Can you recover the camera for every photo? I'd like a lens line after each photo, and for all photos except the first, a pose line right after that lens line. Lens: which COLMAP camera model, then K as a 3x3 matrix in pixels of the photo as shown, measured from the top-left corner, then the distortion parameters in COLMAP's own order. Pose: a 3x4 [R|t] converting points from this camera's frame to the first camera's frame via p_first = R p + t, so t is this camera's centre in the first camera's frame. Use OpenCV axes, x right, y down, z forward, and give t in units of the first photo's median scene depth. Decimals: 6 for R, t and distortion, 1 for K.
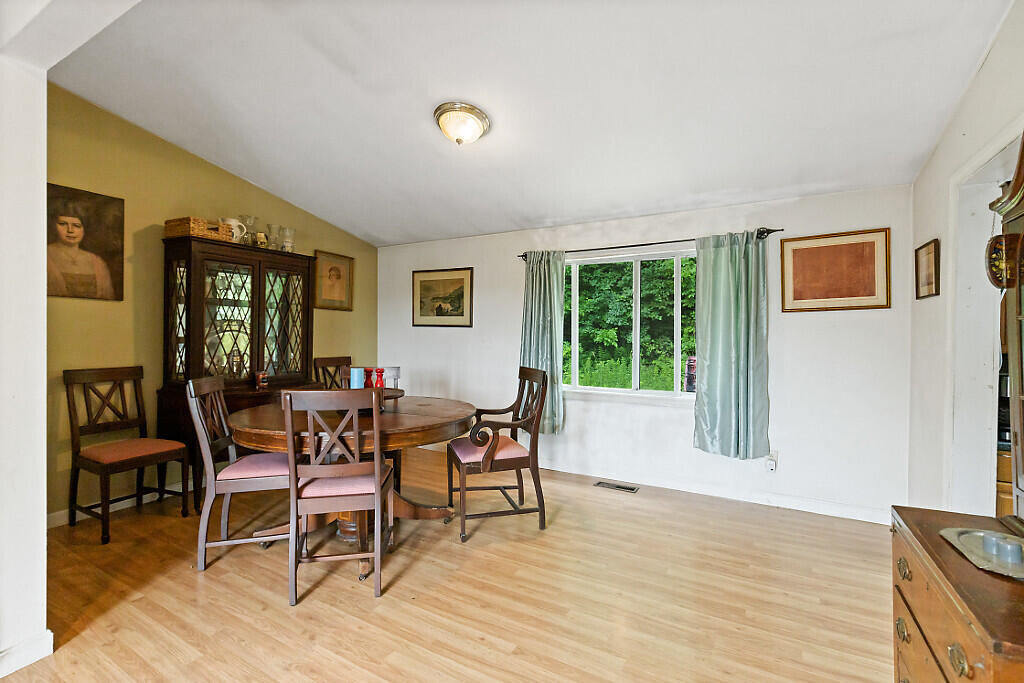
lens RADIAL K [[463.4, 0, 513.7], [0, 463.4, 335.1], [0, 0, 1]] dist [0.001991, -0.001715]
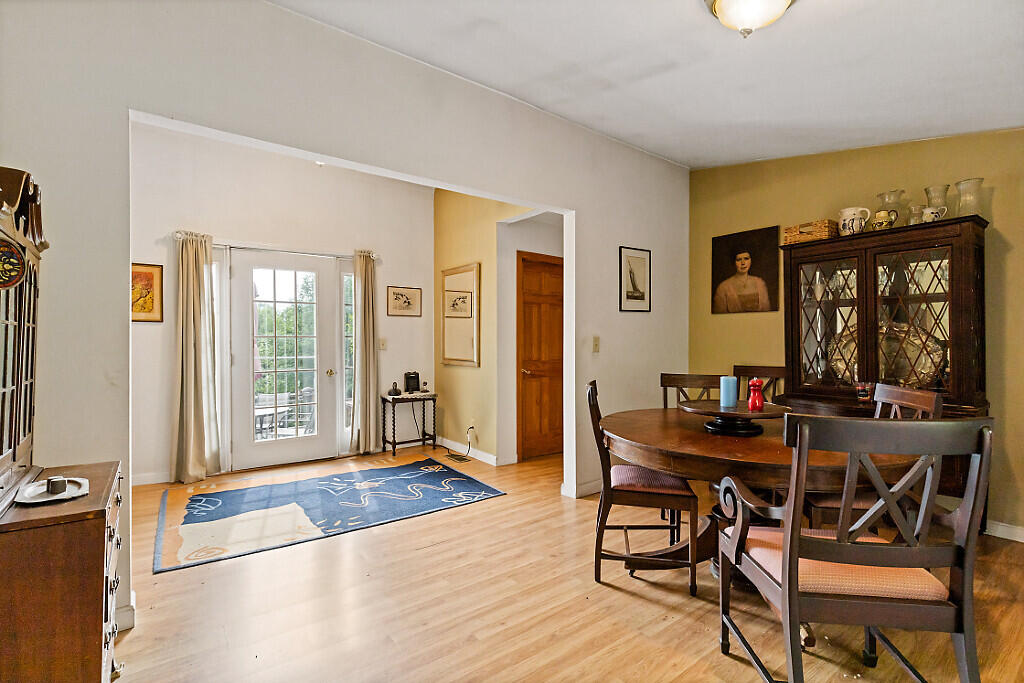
lens RADIAL K [[463.4, 0, 507.3], [0, 463.4, 345.6], [0, 0, 1]] dist [0.001991, -0.001715]
pose [[-0.406504, 0.009423, -0.913600, 0.550007], [0.009836, 0.999934, 0.005937, 0.001252], [0.913596, -0.006572, -0.406570, 0.880457]]
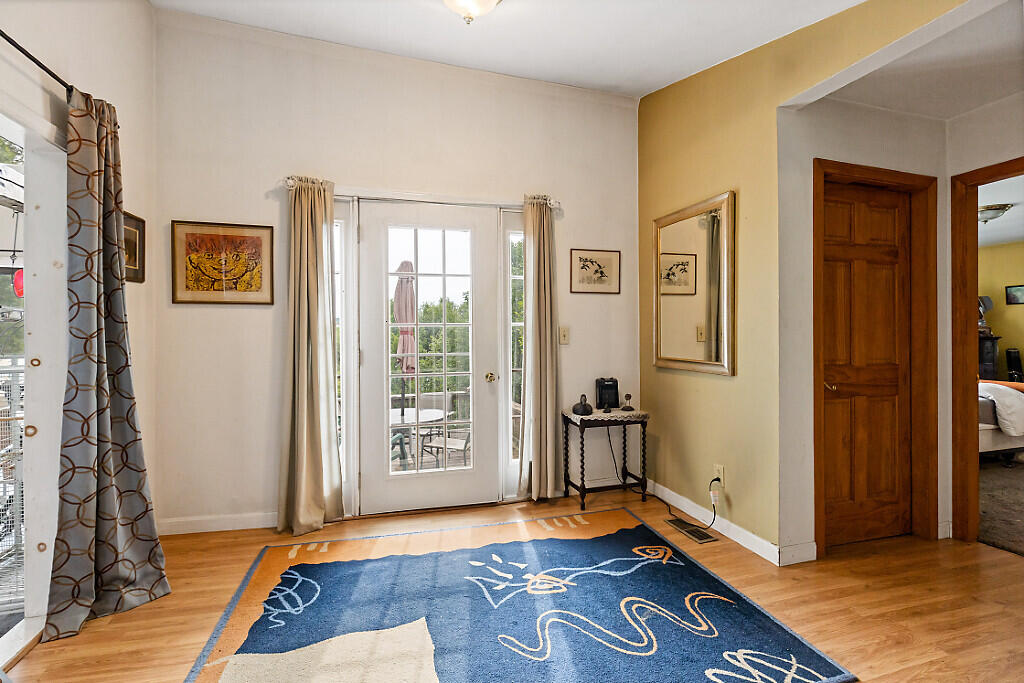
lens RADIAL K [[463.4, 0, 513.7], [0, 463.4, 335.0], [0, 0, 1]] dist [0.001991, -0.001715]
pose [[-0.685452, 0.007094, -0.728083, 0.129012], [0.010377, 0.999946, -0.000026, -0.000403], [0.728043, -0.007573, -0.685489, 0.491831]]
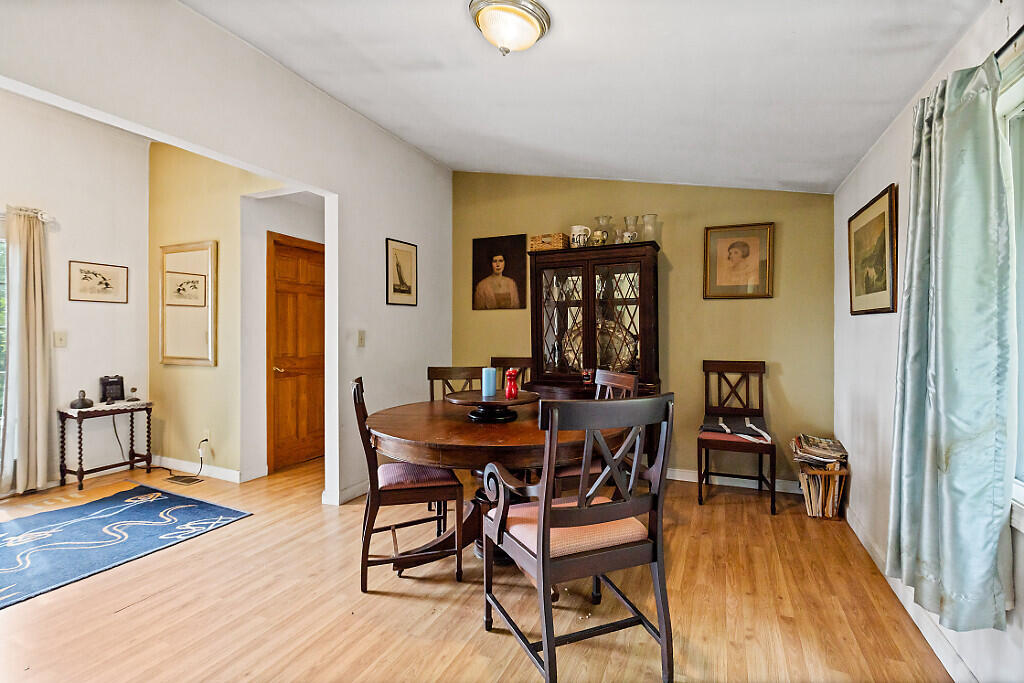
lens RADIAL K [[463.4, 0, 510.0], [0, 463.4, 335.8], [0, 0, 1]] dist [0.001991, -0.001715]
pose [[0.083522, 0.001265, -0.996505, 0.526901], [0.009995, 0.999948, 0.002107, 0.001967], [0.996456, -0.010136, 0.083505, 0.871906]]
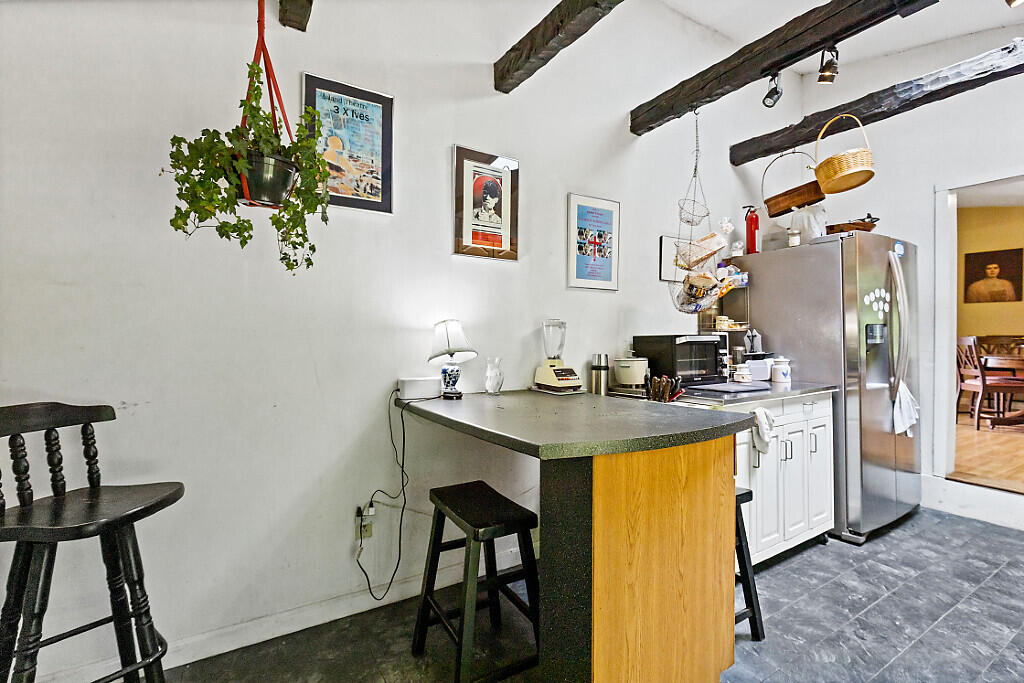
lens RADIAL K [[463.4, 0, 518.3], [0, 463.4, 336.4], [0, 0, 1]] dist [0.001991, -0.001715]
pose [[-0.480830, -0.005369, -0.876798, 1.906652], [-0.003735, 0.999985, -0.004075, 0.091535], [0.876806, 0.001315, -0.480842, 0.099190]]
